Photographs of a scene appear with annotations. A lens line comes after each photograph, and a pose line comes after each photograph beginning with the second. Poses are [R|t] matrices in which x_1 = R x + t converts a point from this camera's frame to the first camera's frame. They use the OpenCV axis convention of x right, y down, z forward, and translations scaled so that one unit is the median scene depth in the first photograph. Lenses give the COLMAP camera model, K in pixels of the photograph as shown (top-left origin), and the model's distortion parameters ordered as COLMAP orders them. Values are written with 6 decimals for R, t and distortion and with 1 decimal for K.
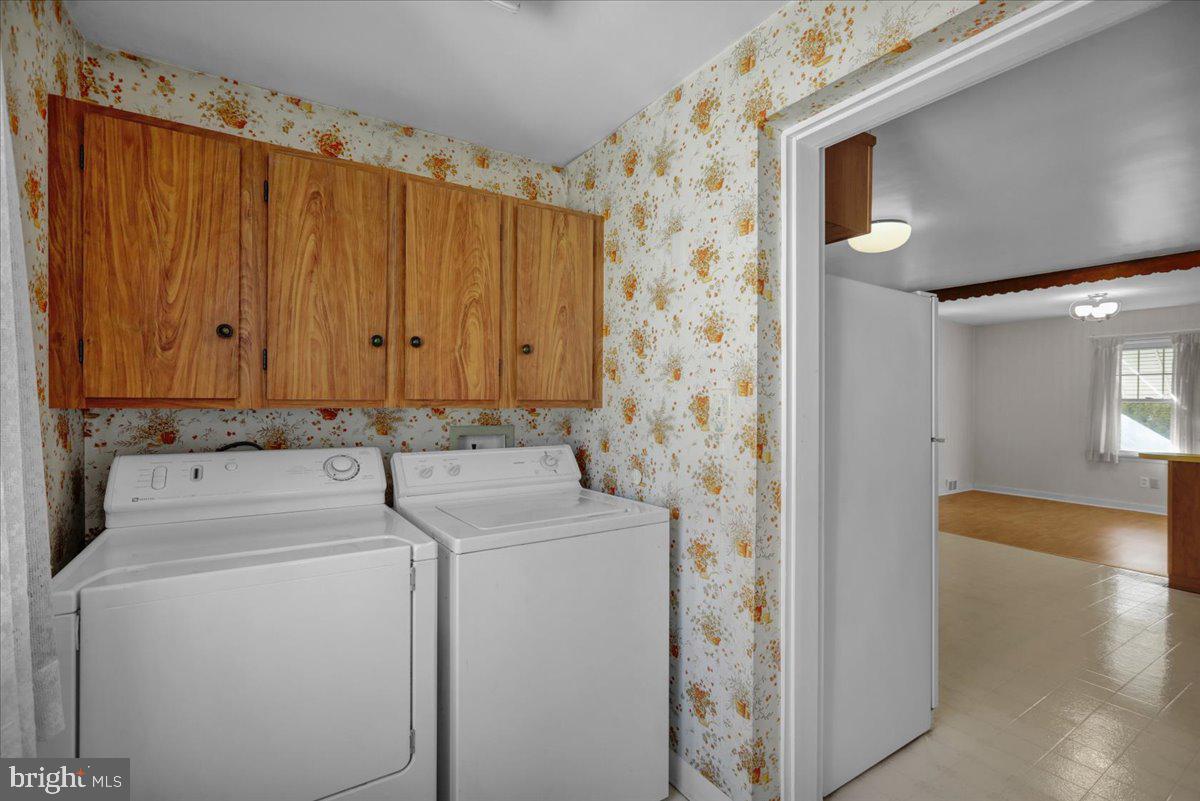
lens RADIAL K [[552.7, 0, 600.0], [0, 552.7, 400.5], [0, 0, 1]] dist [-0.001212, -0.000460]
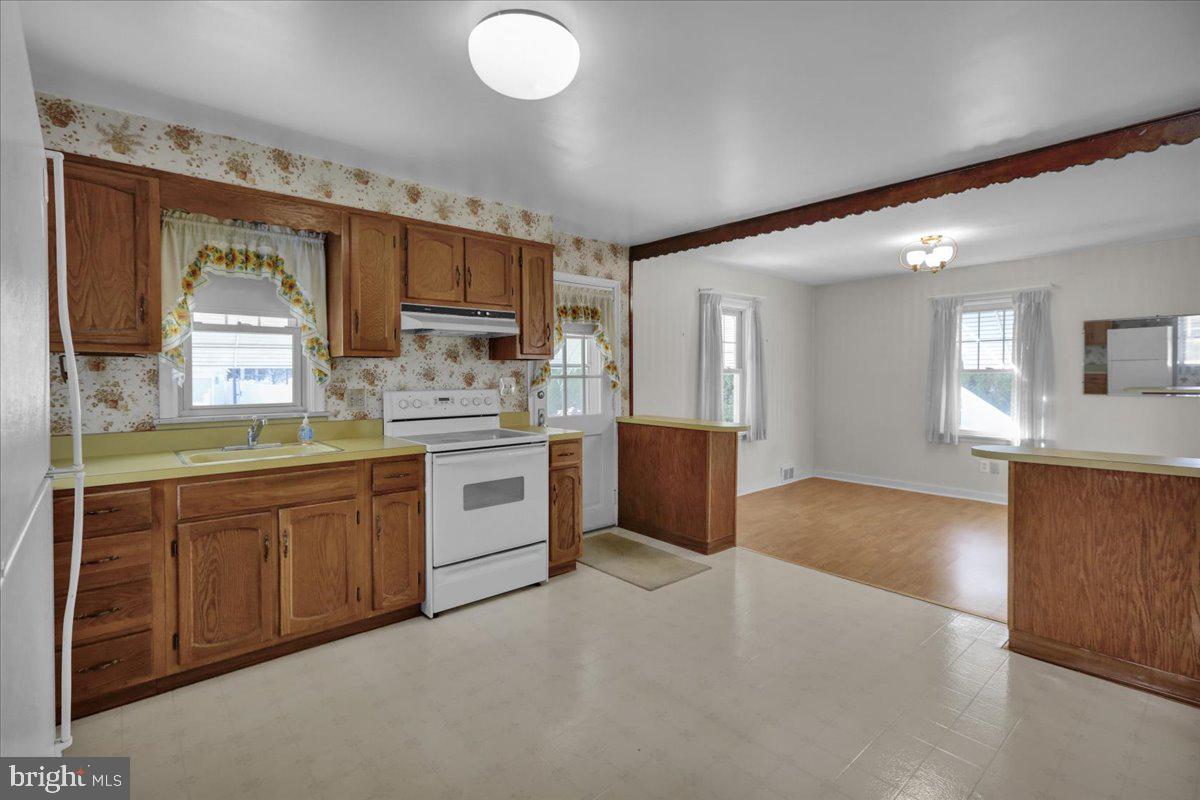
lens RADIAL K [[565.4, 0, 598.2], [0, 565.4, 384.3], [0, 0, 1]] dist [0.000581, 0.000648]
pose [[0.985121, -0.013502, 0.171330, 0.247354], [0.011076, 0.999824, 0.015113, 0.000491], [-0.171504, -0.012990, 0.985098, 0.239886]]
